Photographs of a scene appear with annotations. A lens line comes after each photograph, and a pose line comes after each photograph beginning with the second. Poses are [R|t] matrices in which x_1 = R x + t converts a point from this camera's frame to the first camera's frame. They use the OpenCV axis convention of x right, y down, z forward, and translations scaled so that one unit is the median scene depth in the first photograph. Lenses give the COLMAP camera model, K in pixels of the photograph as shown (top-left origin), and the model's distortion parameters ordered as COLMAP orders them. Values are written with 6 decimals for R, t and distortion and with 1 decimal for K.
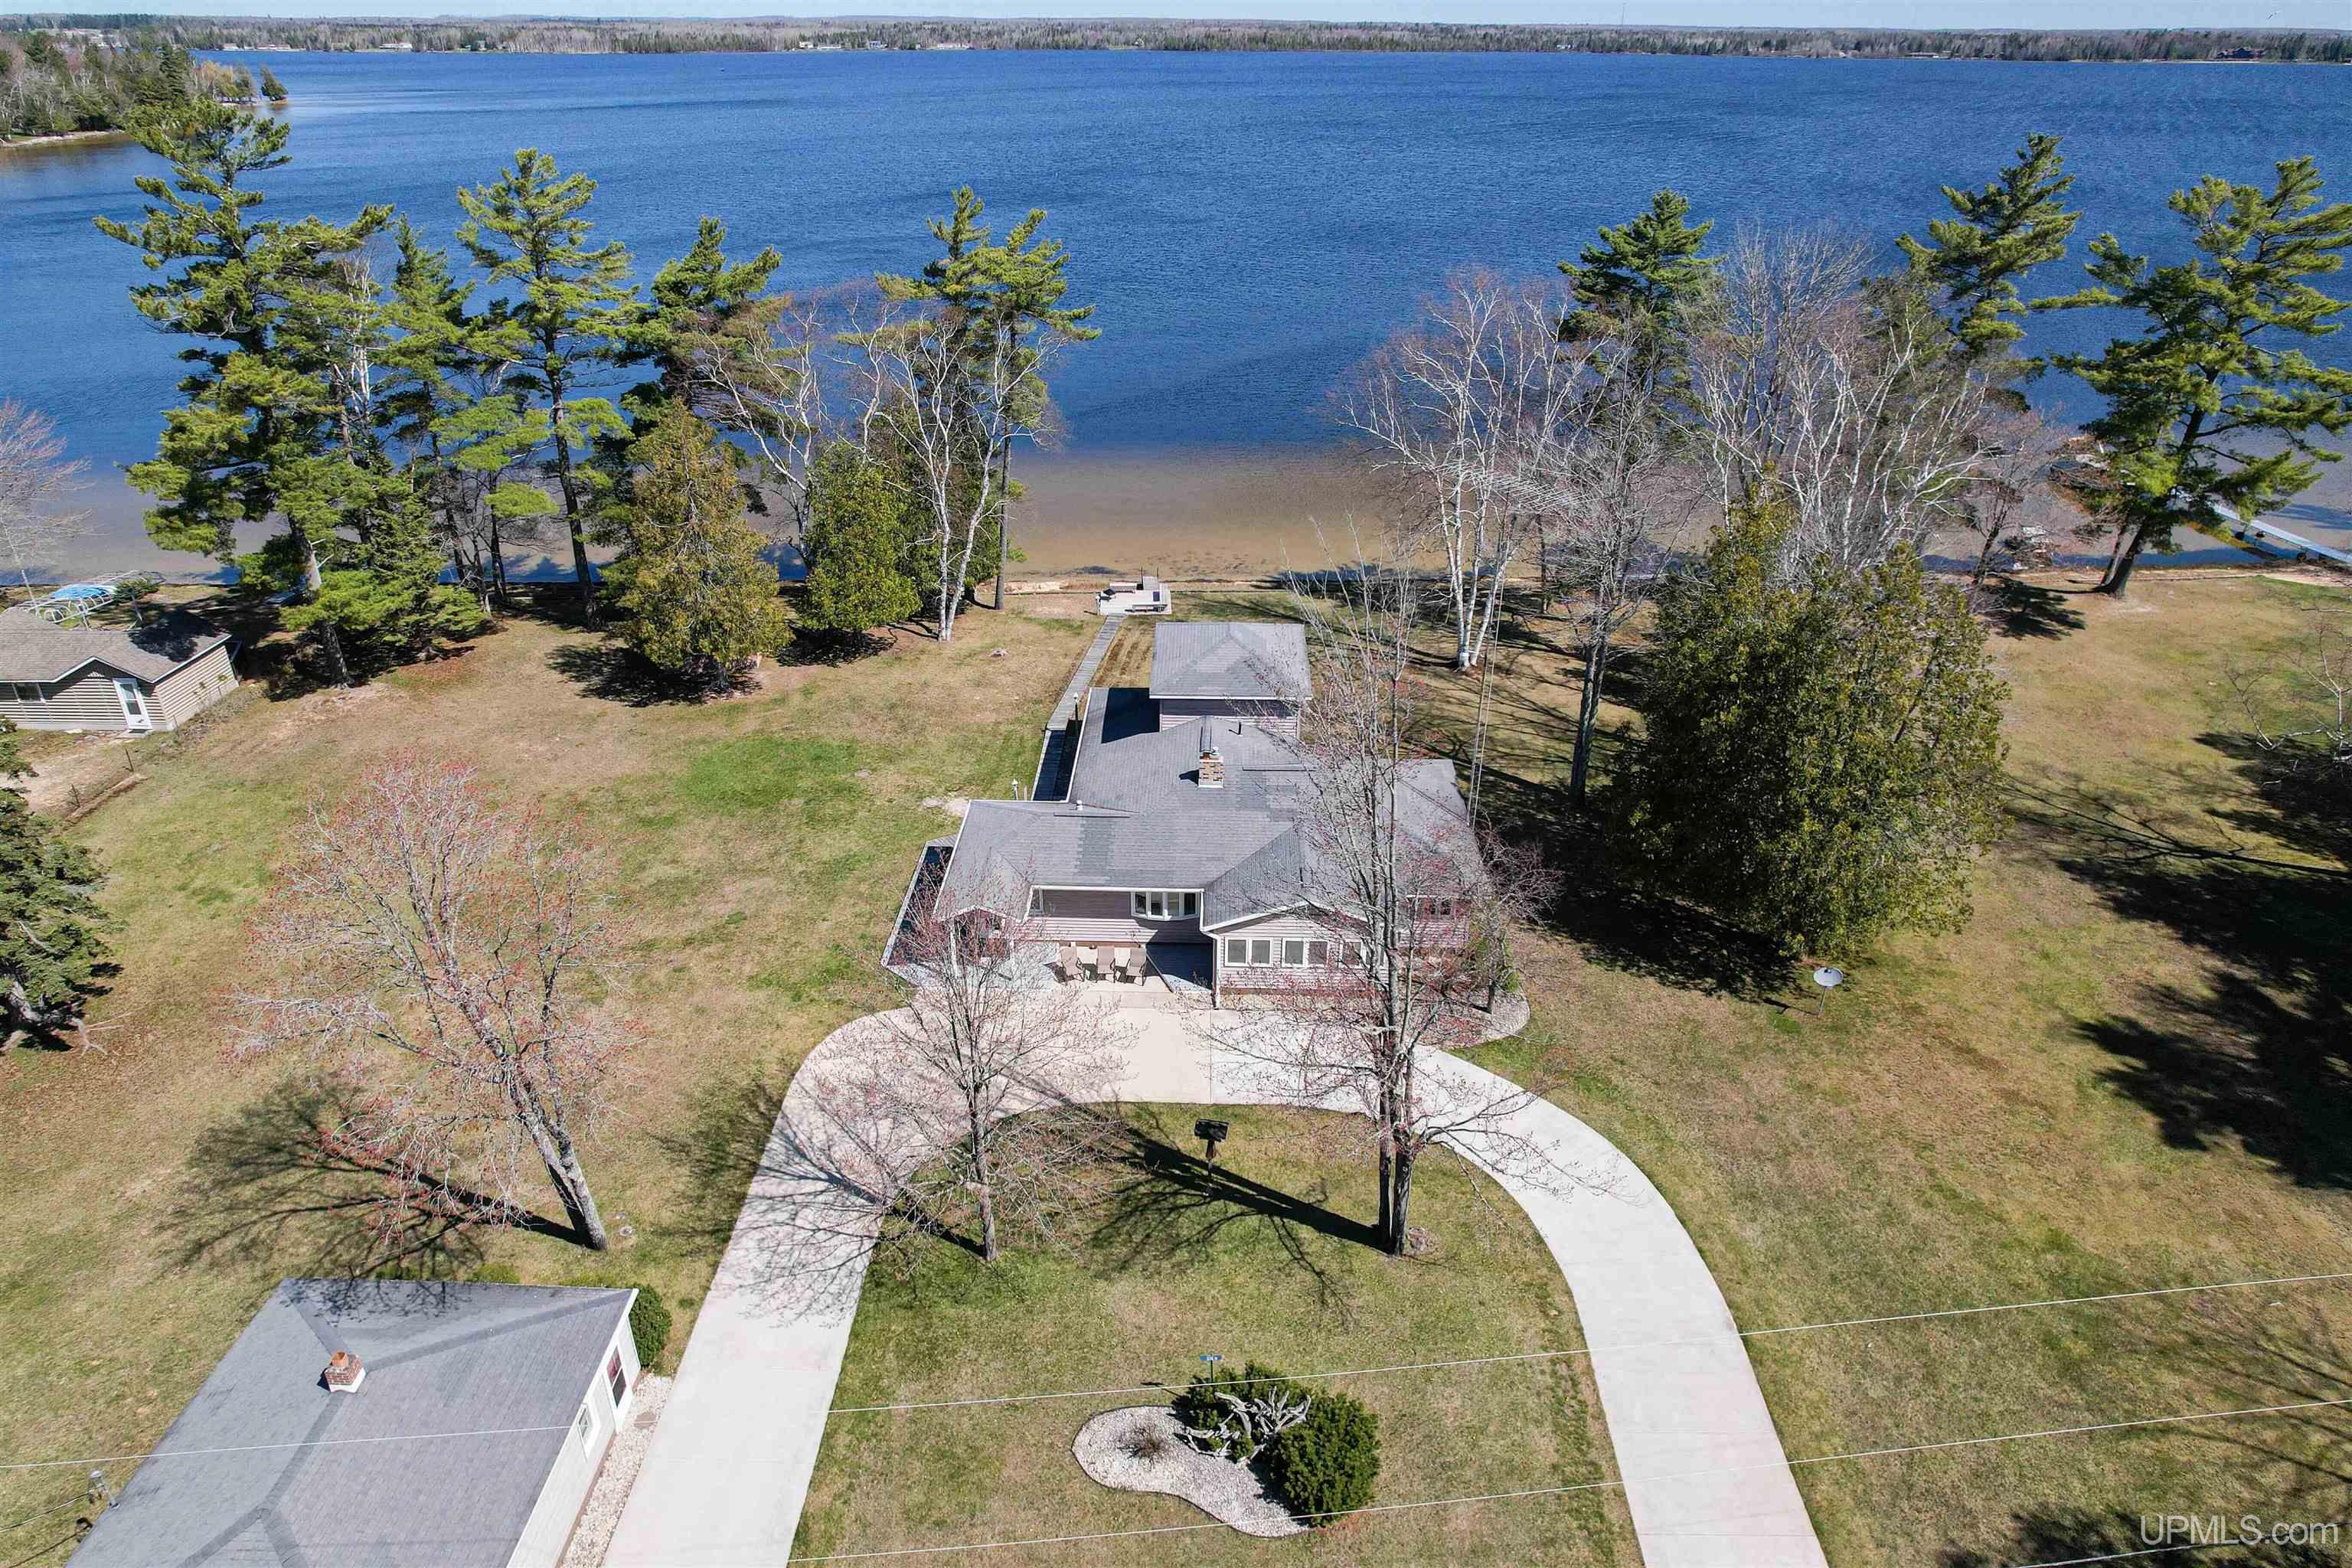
lens RADIAL K [[1490.1, 0, 1177.0], [0, 1490.1, 771.4], [0, 0, 1]] dist [-0.066675, 0.054143]
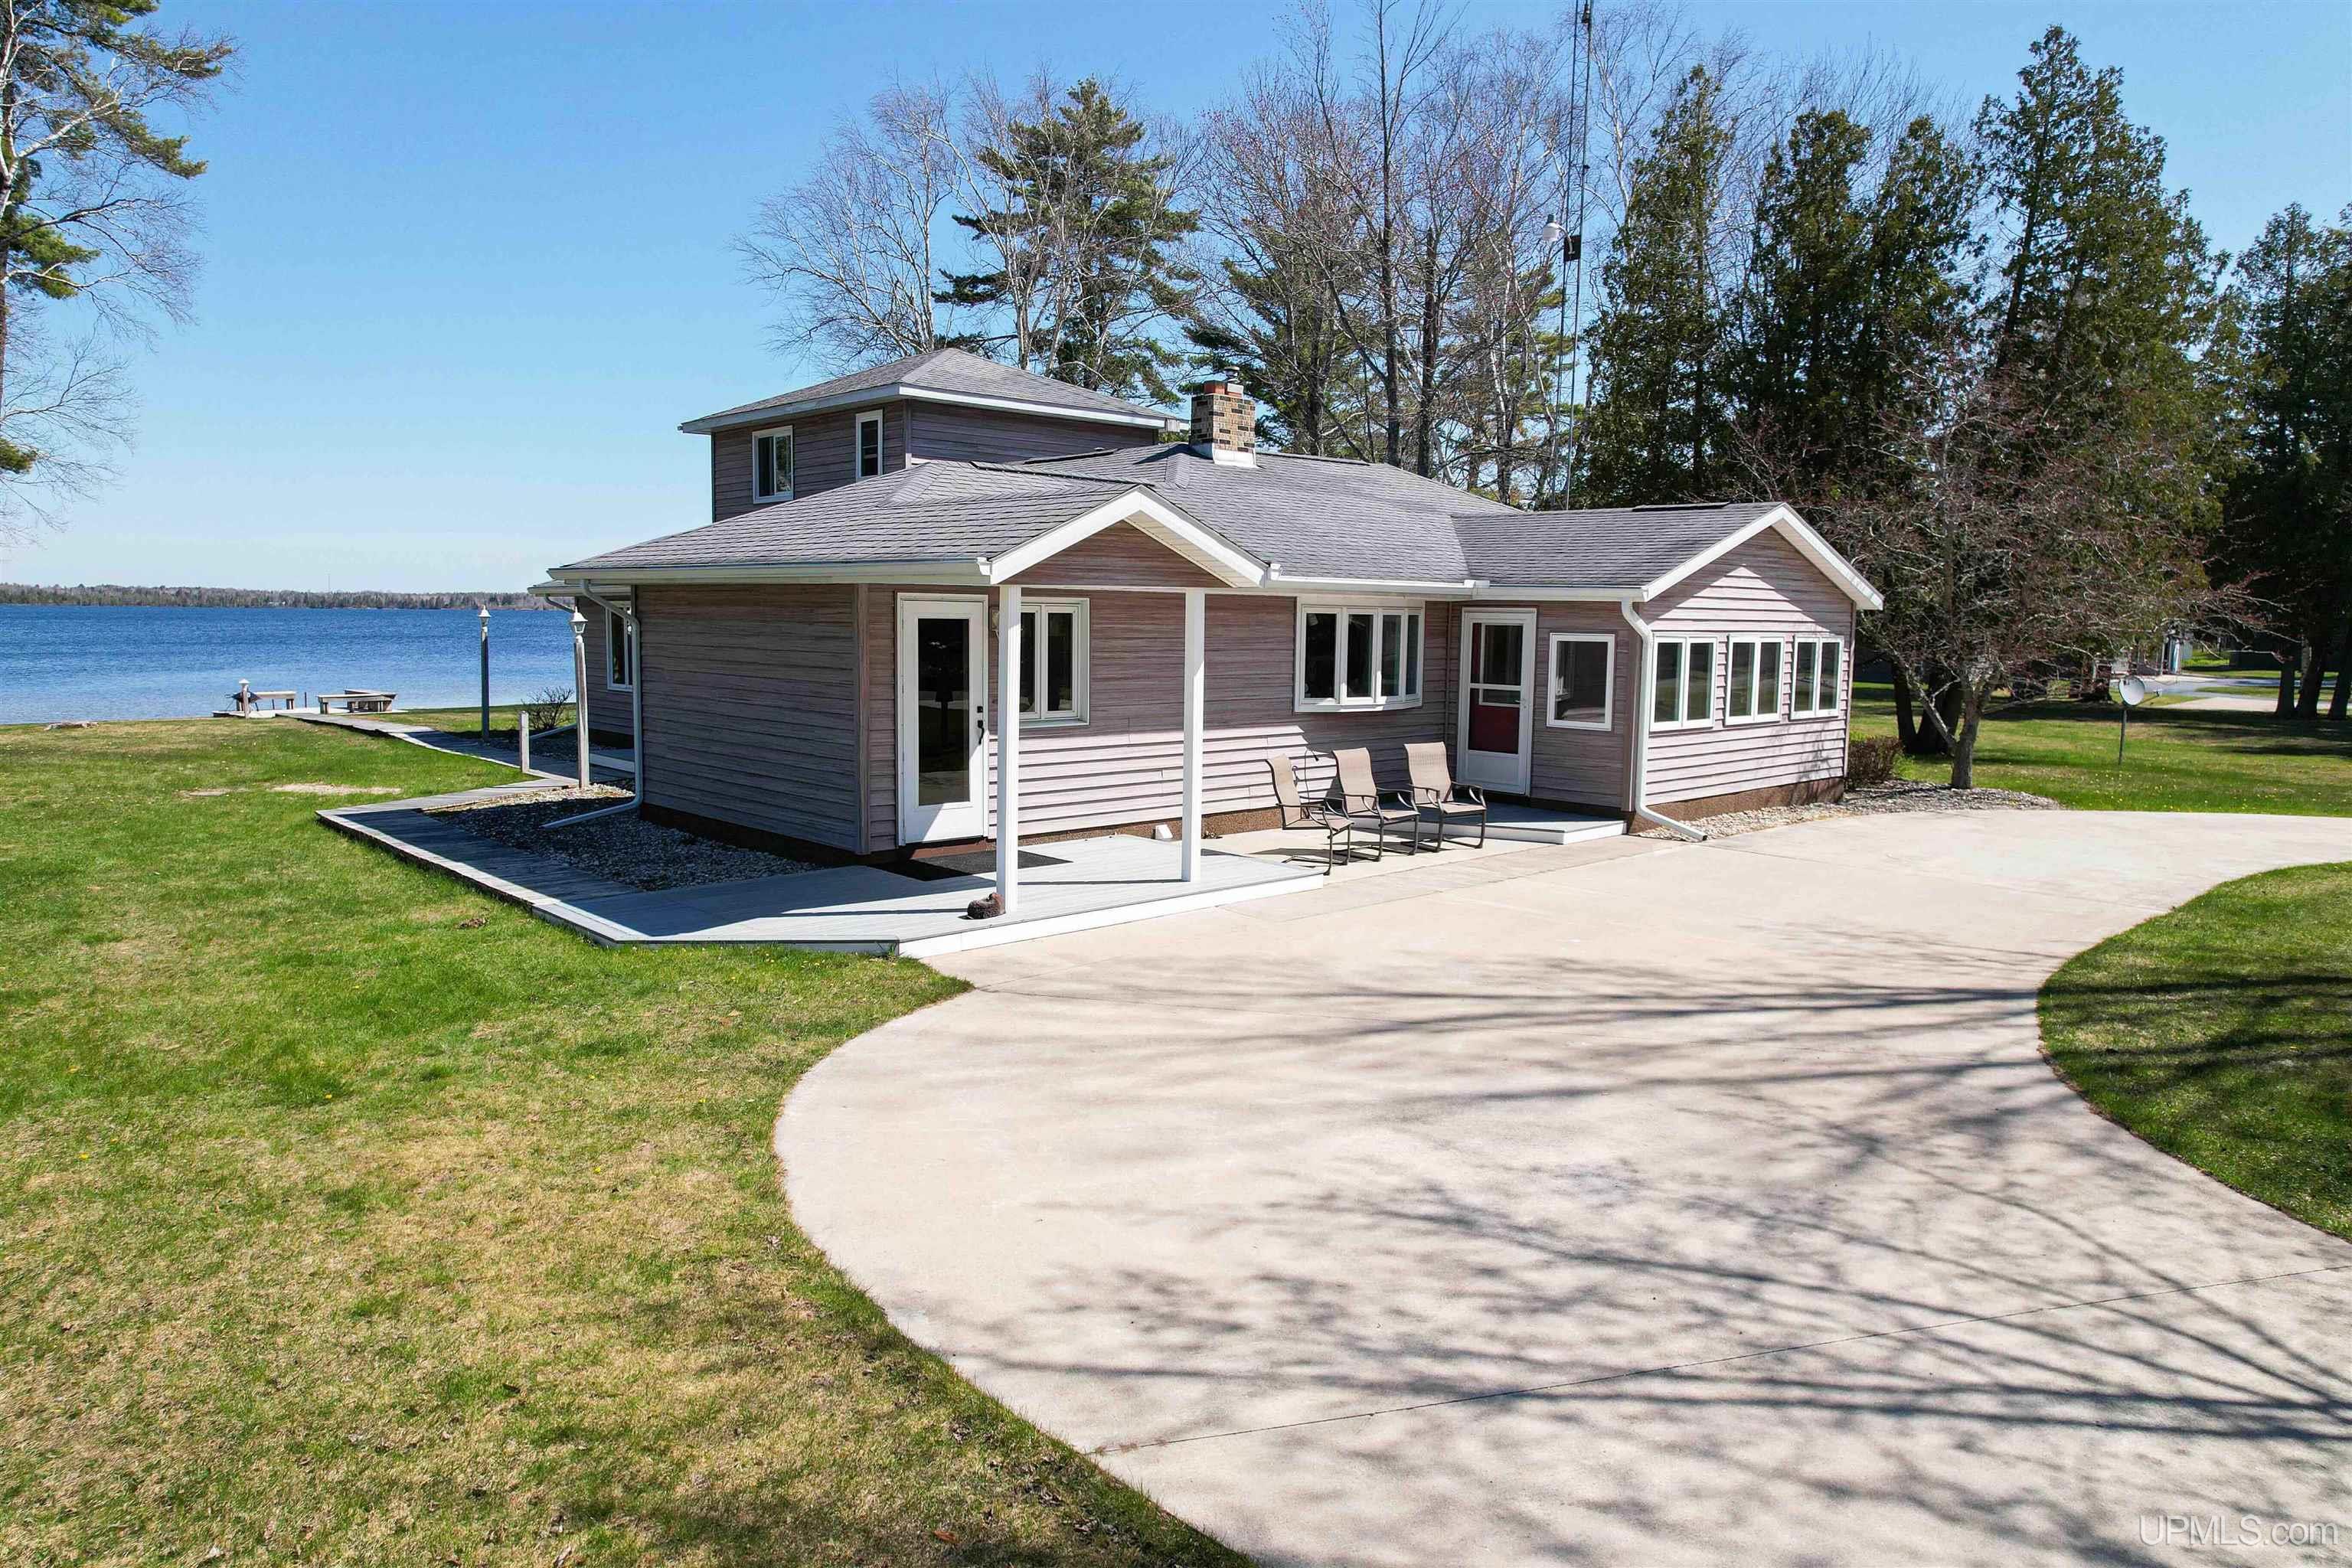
lens RADIAL K [[1490.1, 0, 1168.4], [0, 1490.1, 779.8], [0, 0, 1]] dist [-0.066675, 0.054143]
pose [[0.710881, -0.075754, 0.699220, -0.298190], [0.313106, 0.924316, -0.218187, 0.183605], [-0.629772, 0.374035, 0.680798, 0.844916]]
